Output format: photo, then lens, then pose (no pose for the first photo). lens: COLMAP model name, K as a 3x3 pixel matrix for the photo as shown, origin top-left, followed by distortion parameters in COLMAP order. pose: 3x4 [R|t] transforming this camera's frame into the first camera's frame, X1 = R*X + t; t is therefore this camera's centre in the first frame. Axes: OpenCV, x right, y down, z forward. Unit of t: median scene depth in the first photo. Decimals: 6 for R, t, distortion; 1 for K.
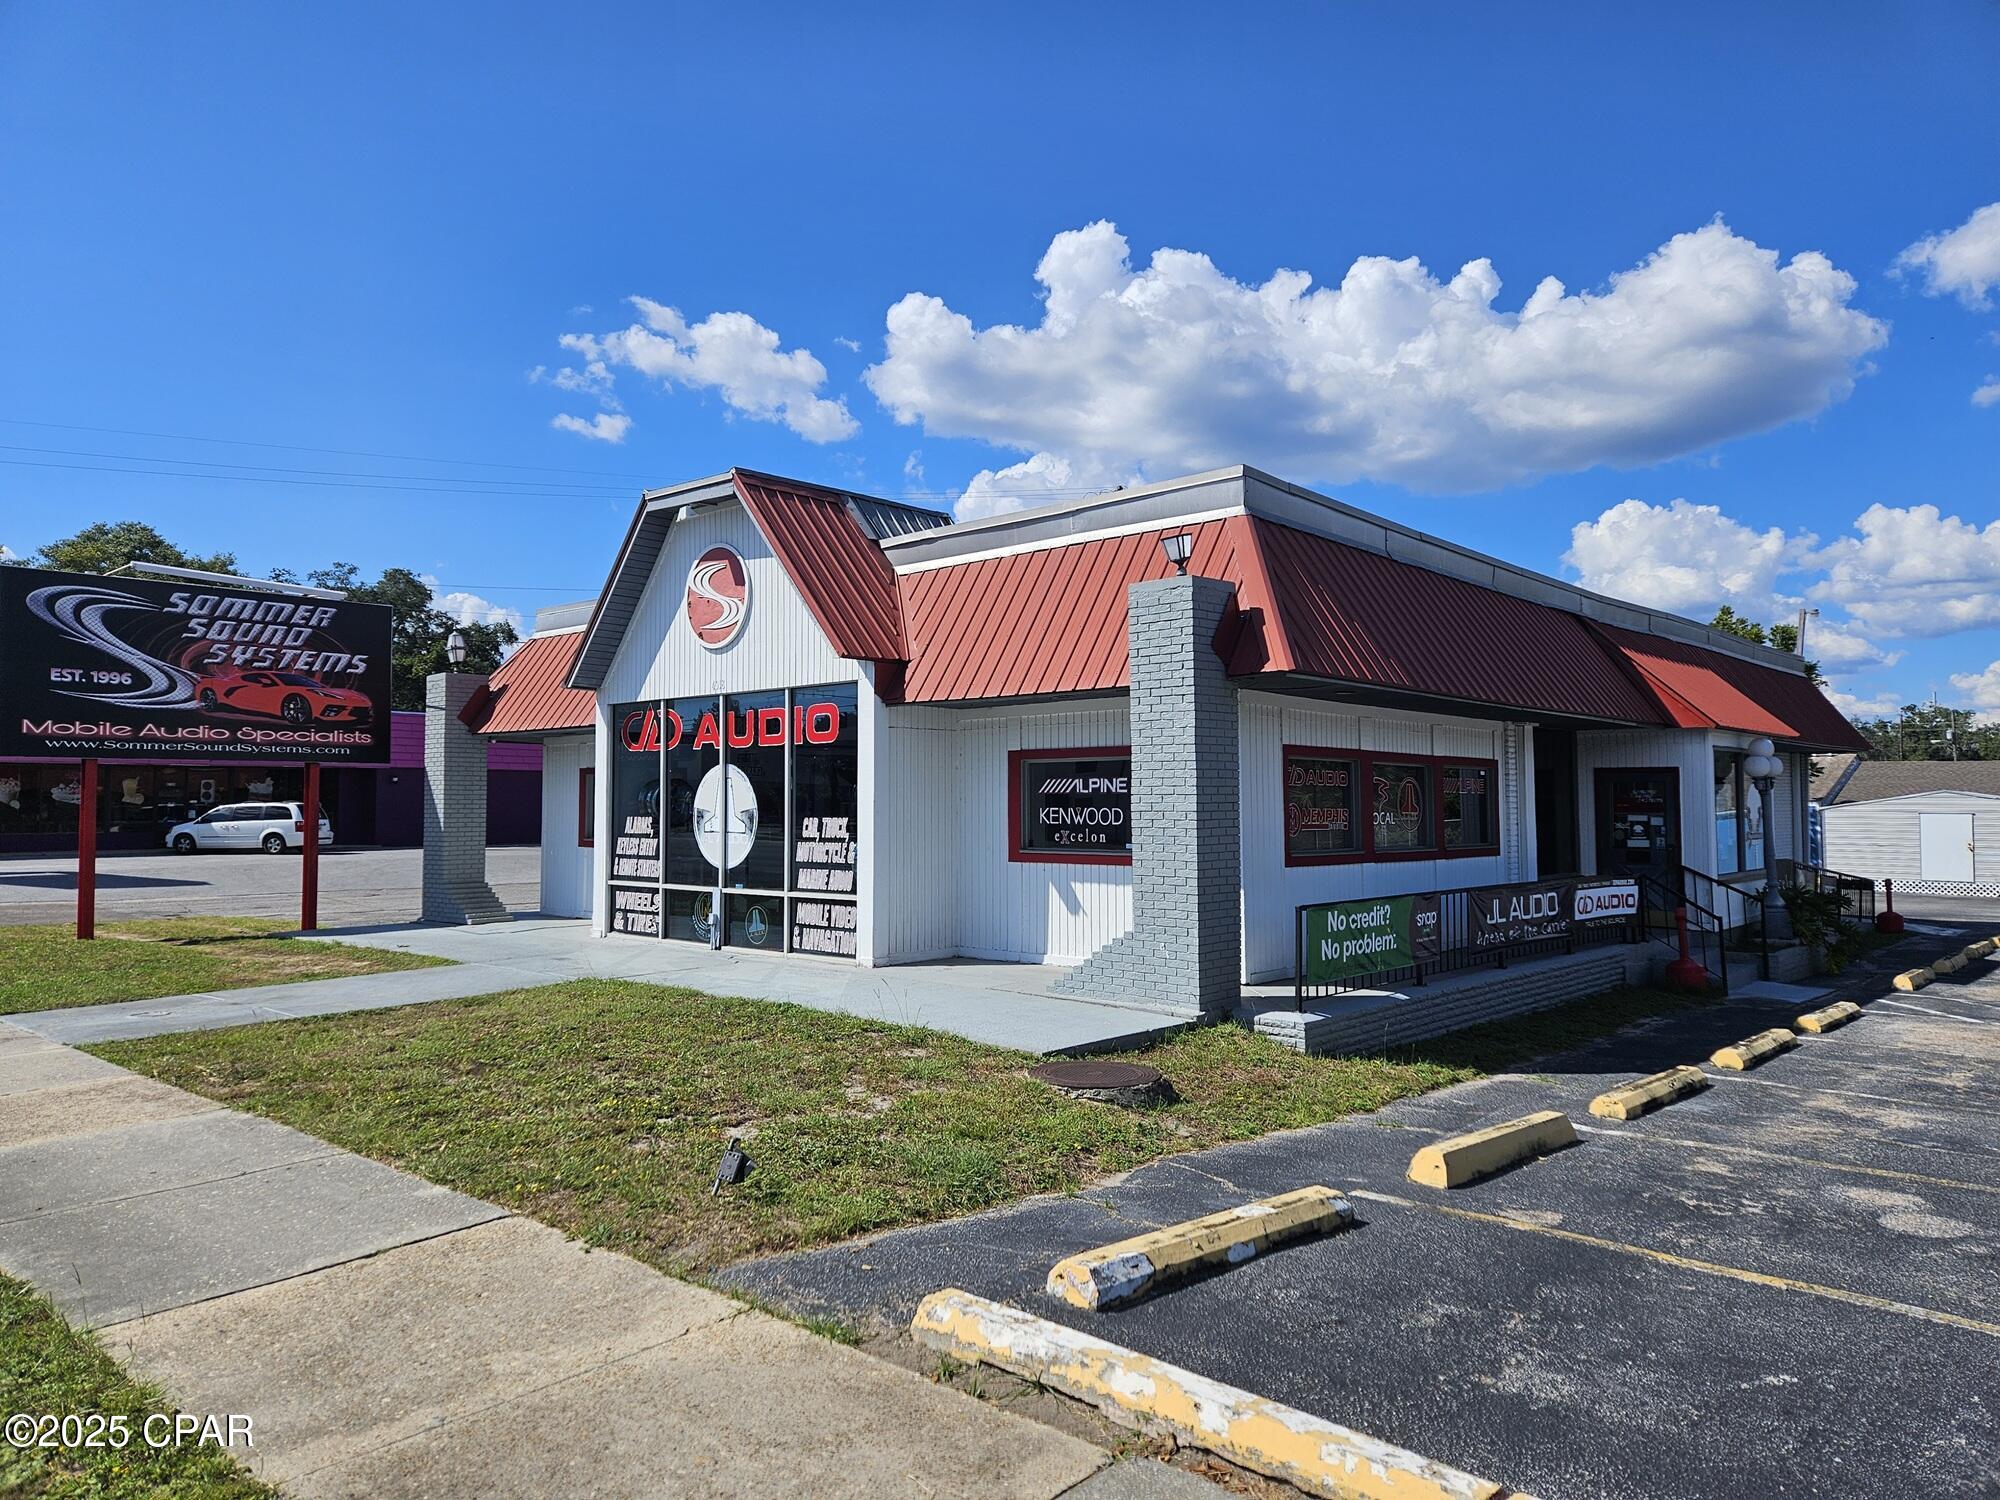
lens RADIAL K [[1391.7, 0, 1017.0], [0, 1391.7, 747.3], [0, 0, 1]] dist [0.056081, -0.030846]
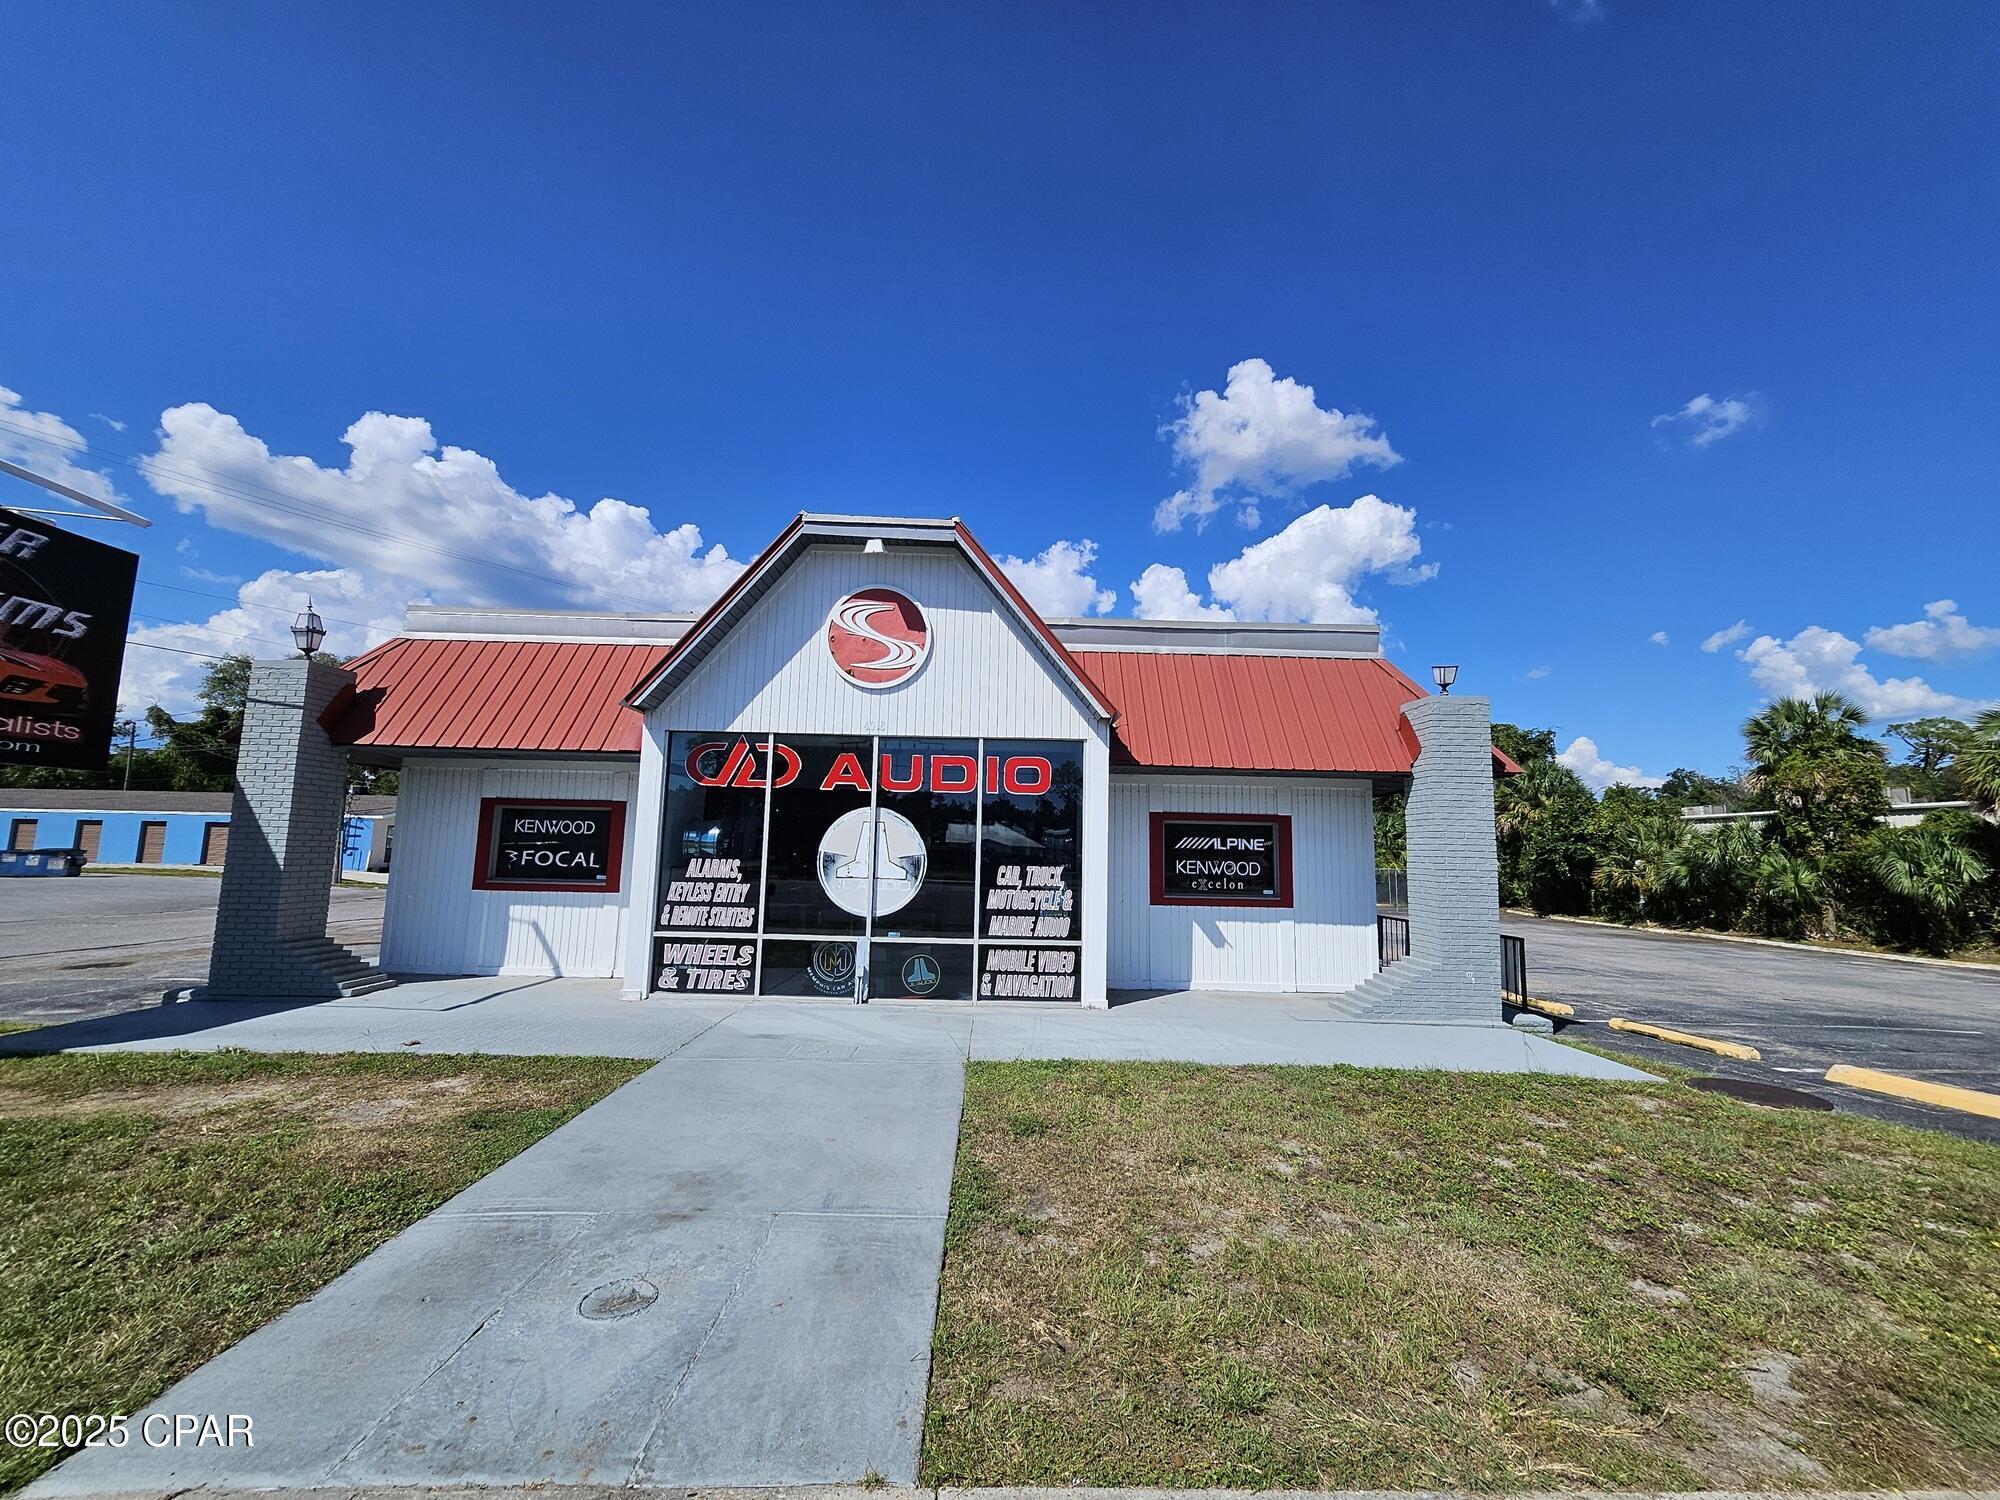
lens RADIAL K [[815.2, 0, 1005.8], [0, 815.2, 758.8], [0, 0, 1]] dist [0.012656, -0.000022]
pose [[0.730275, 0.098704, 0.675985, -0.493005], [-0.052917, 0.994707, -0.088075, 0.021784], [-0.681101, 0.028548, 0.731633, 0.484220]]
